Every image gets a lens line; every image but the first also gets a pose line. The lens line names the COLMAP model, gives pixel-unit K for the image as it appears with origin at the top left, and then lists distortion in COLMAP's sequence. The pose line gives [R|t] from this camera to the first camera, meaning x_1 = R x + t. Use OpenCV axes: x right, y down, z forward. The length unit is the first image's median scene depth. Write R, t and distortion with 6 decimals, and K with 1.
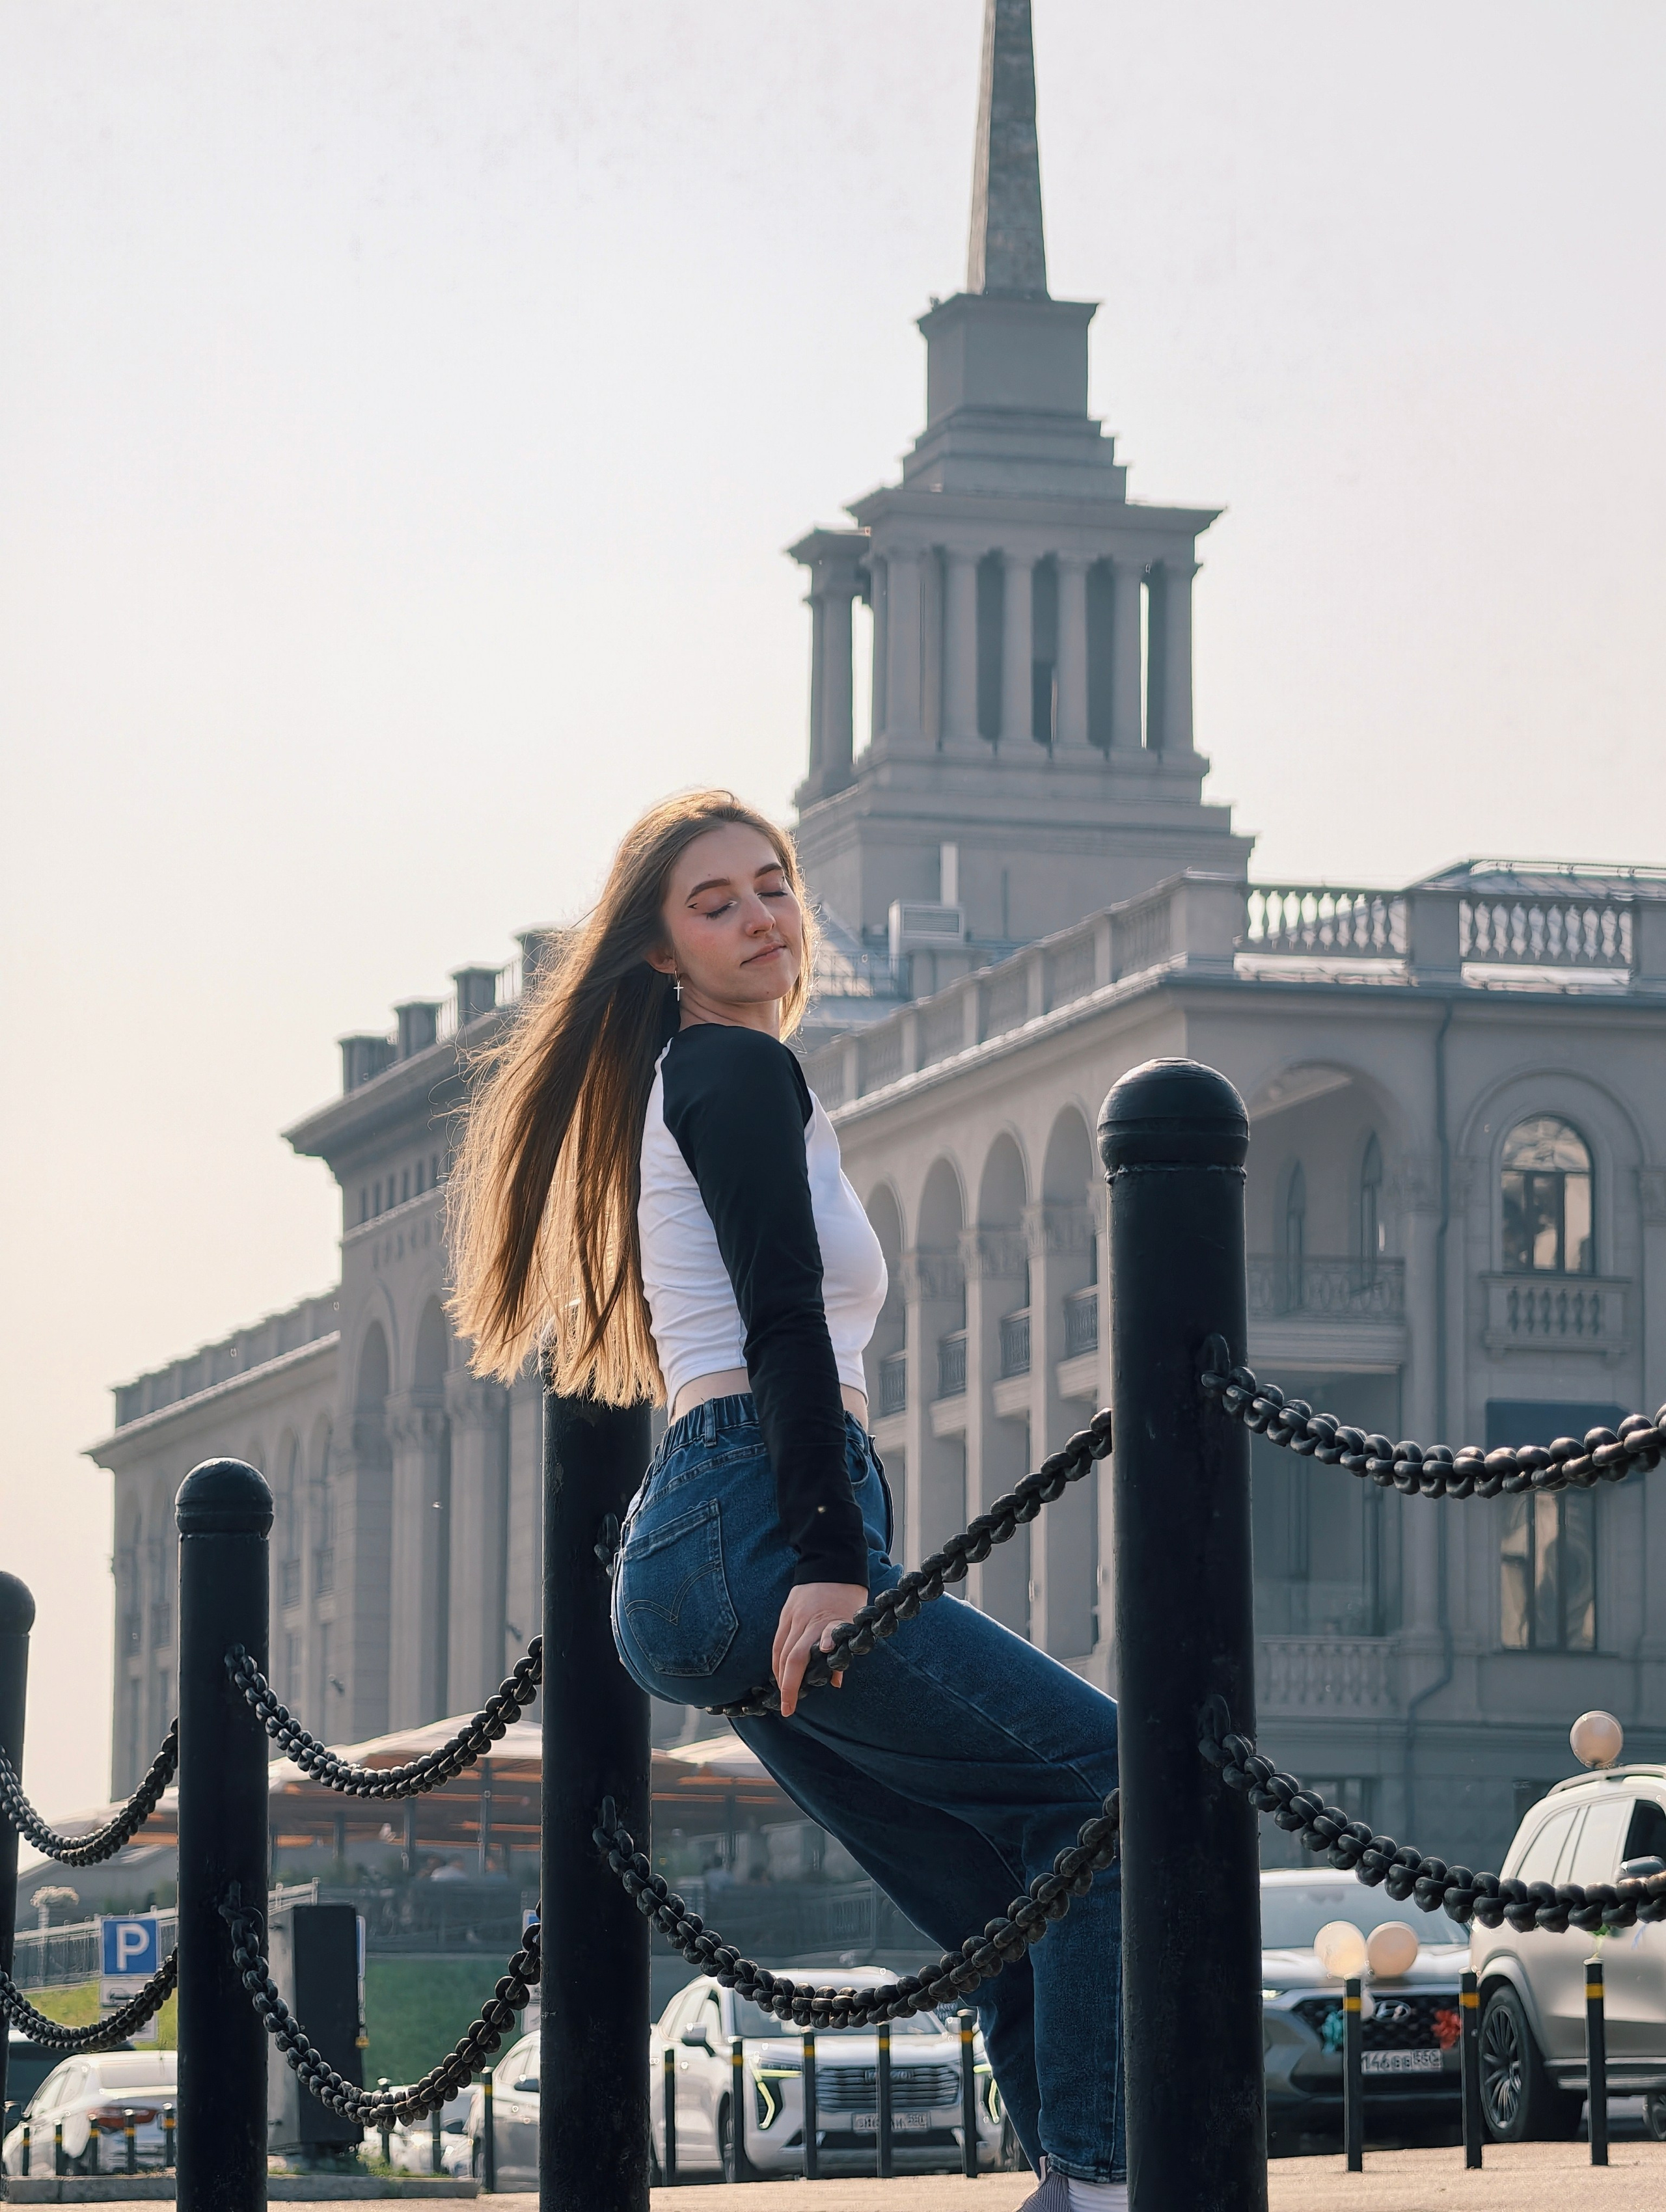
lens RADIAL K [[8672.9, 0, 842.6], [0, 8672.9, 1092.3], [0, 0, 1]] dist [0.102411, 0.000000]
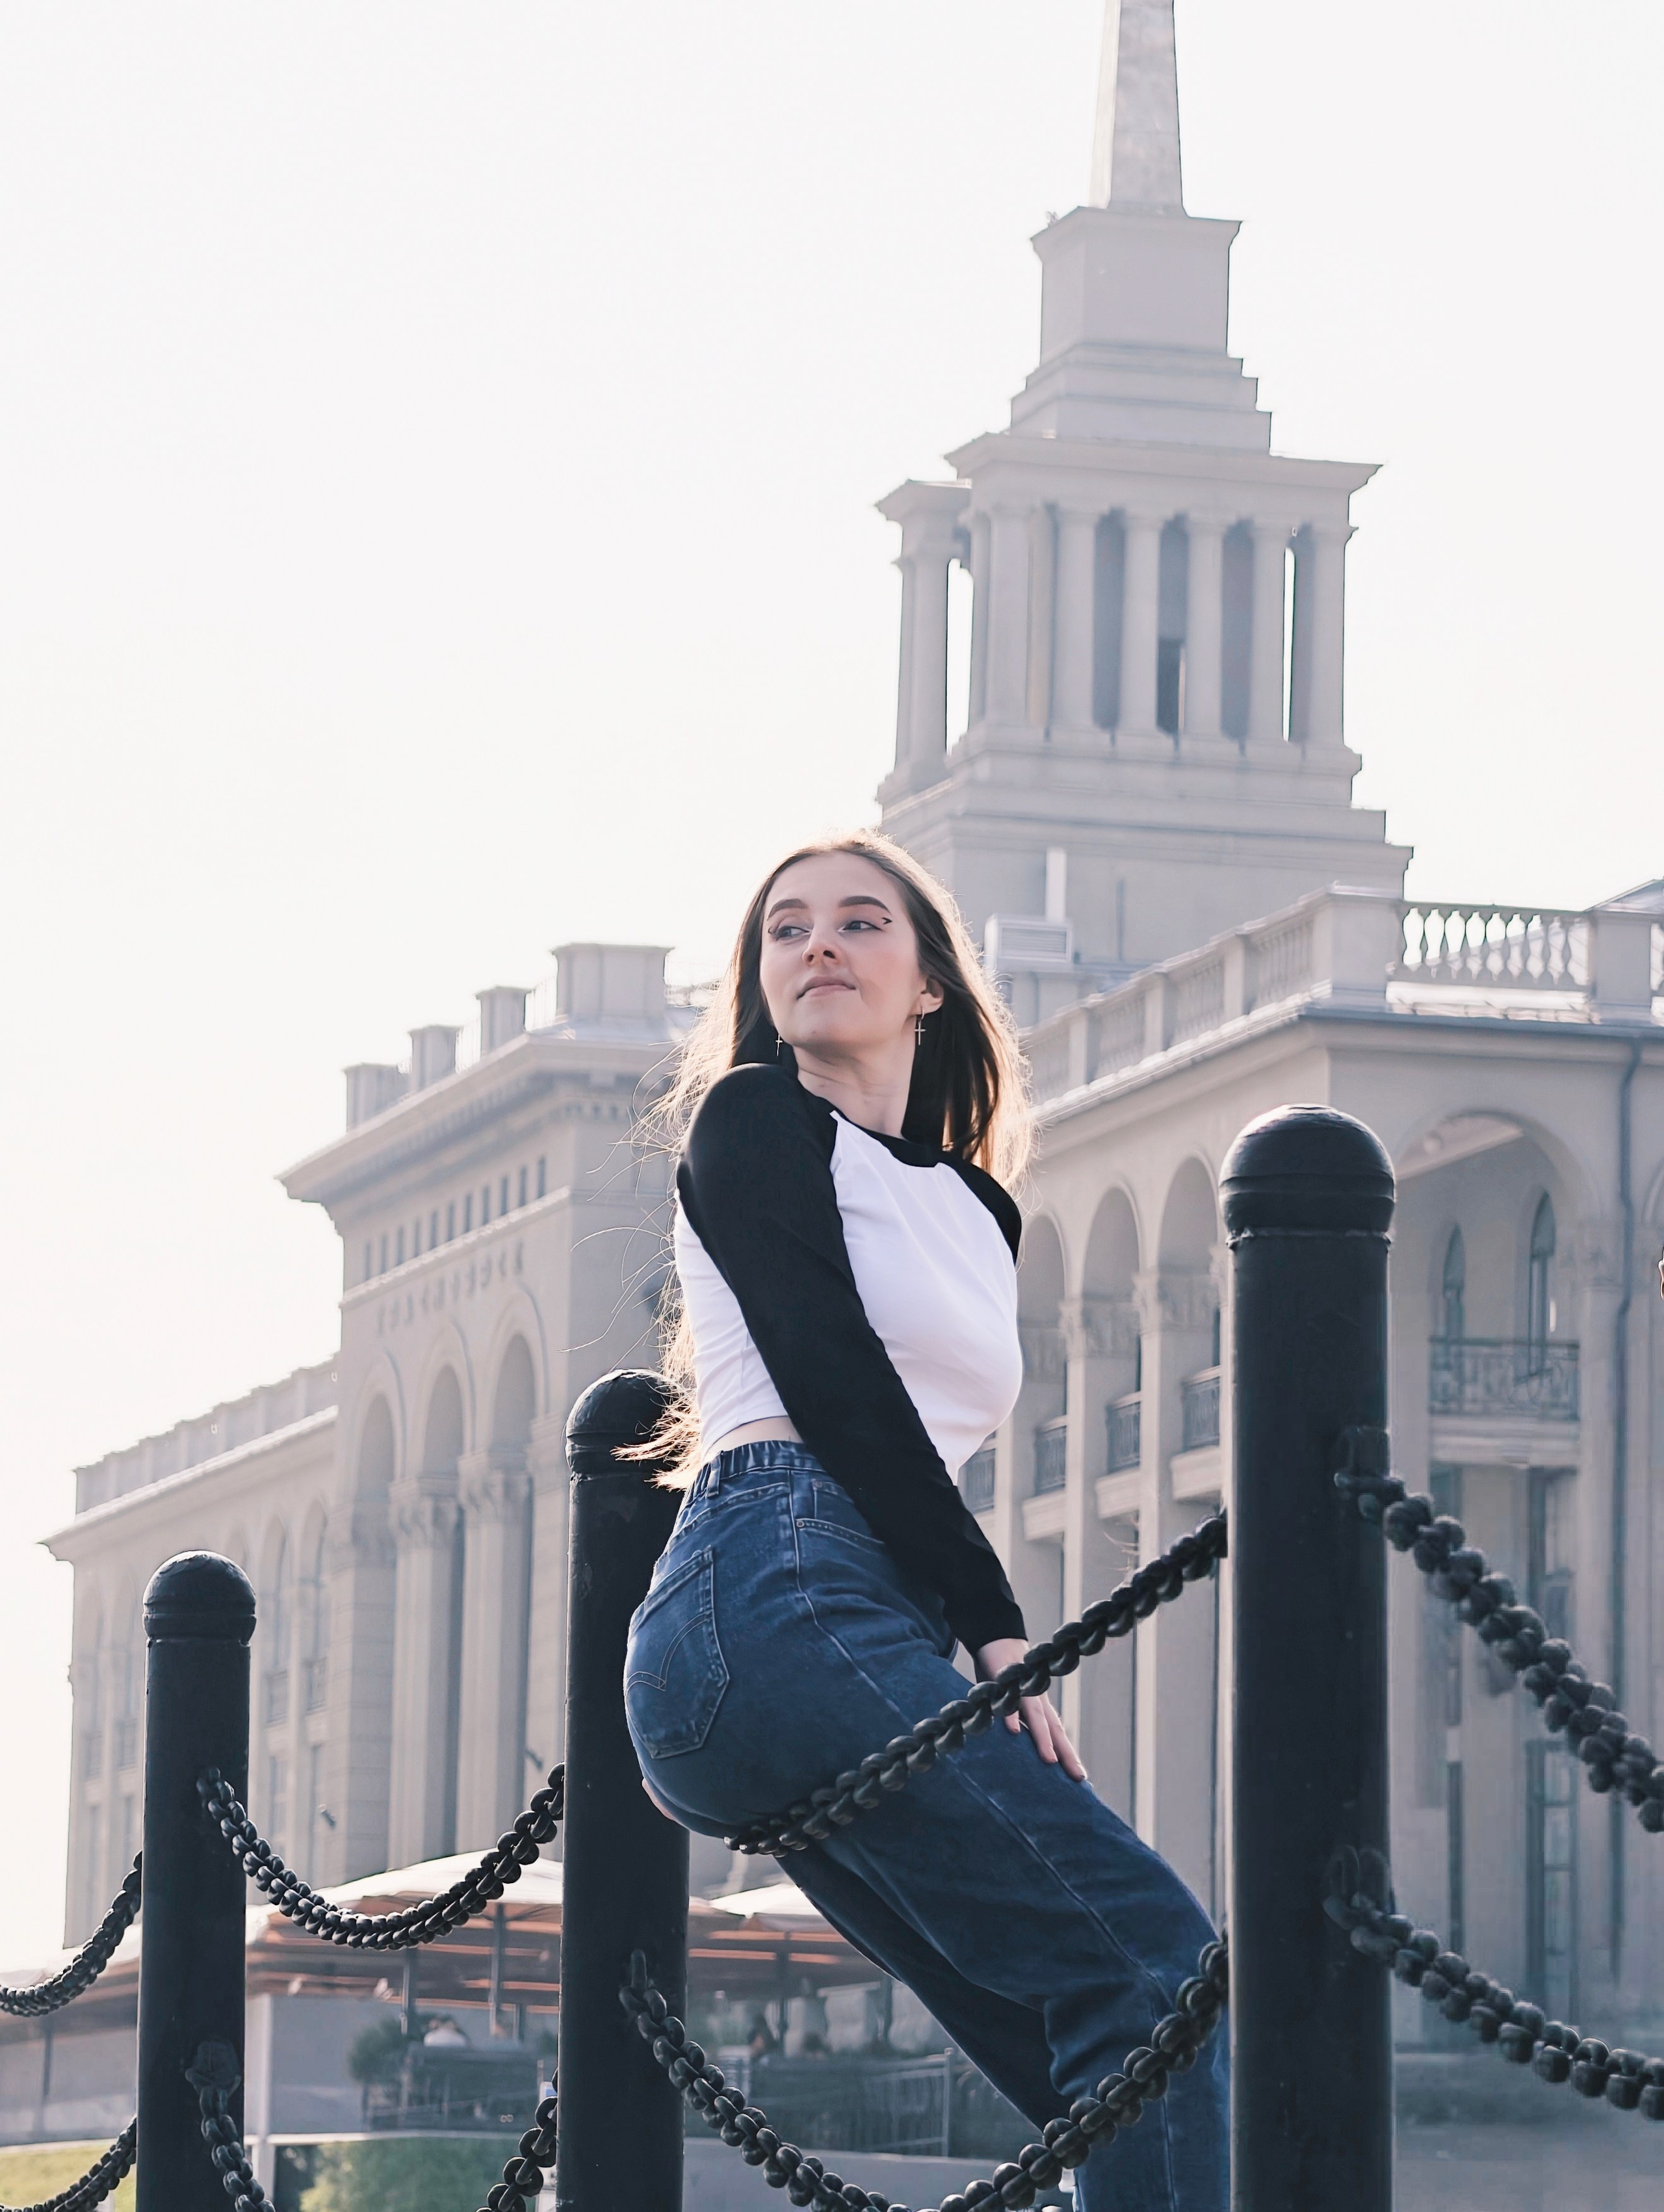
lens RADIAL K [[8671.5, 0, 820.9], [0, 8671.5, 1119.6], [0, 0, 1]] dist [0.102411, 0.000000]
pose [[0.999868, 0.016254, -0.000557, -0.010052], [-0.016259, 0.999817, -0.010057, 0.007039], [0.000394, 0.010065, 0.999949, 0.139696]]
